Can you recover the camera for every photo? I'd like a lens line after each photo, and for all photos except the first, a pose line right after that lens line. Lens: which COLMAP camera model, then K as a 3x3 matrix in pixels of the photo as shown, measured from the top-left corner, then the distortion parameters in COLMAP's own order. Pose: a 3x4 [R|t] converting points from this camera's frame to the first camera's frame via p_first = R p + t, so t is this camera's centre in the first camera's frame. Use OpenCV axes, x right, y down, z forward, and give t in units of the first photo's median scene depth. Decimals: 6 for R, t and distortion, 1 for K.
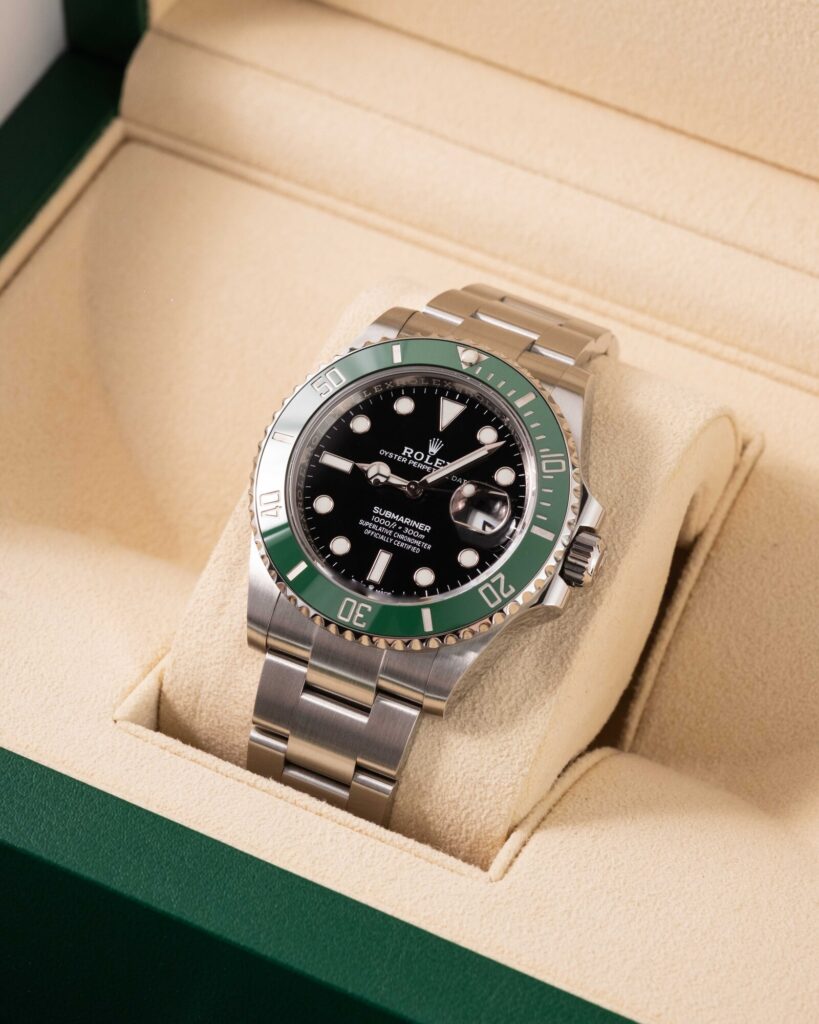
lens RADIAL K [[4248.2, 0, 409.5], [0, 4248.2, 512.0], [0, 0, 1]] dist [0.187857, -2.181330]
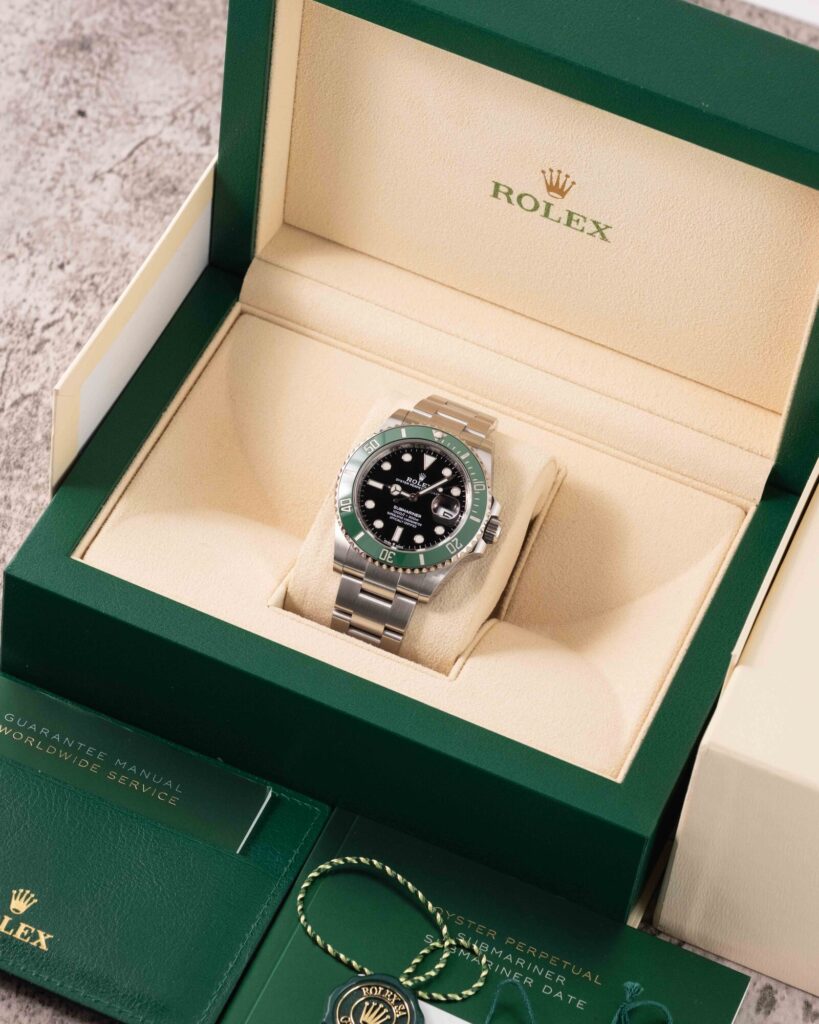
lens RADIAL K [[4248.2, 0, 409.5], [0, 4248.2, 512.0], [0, 0, 1]] dist [0.187857, -2.181330]
pose [[0.993092, 0.002797, 0.117305, -0.248191], [-0.006700, 0.999437, 0.032886, -0.067527], [-0.117147, -0.033445, 0.992551, -1.100723]]
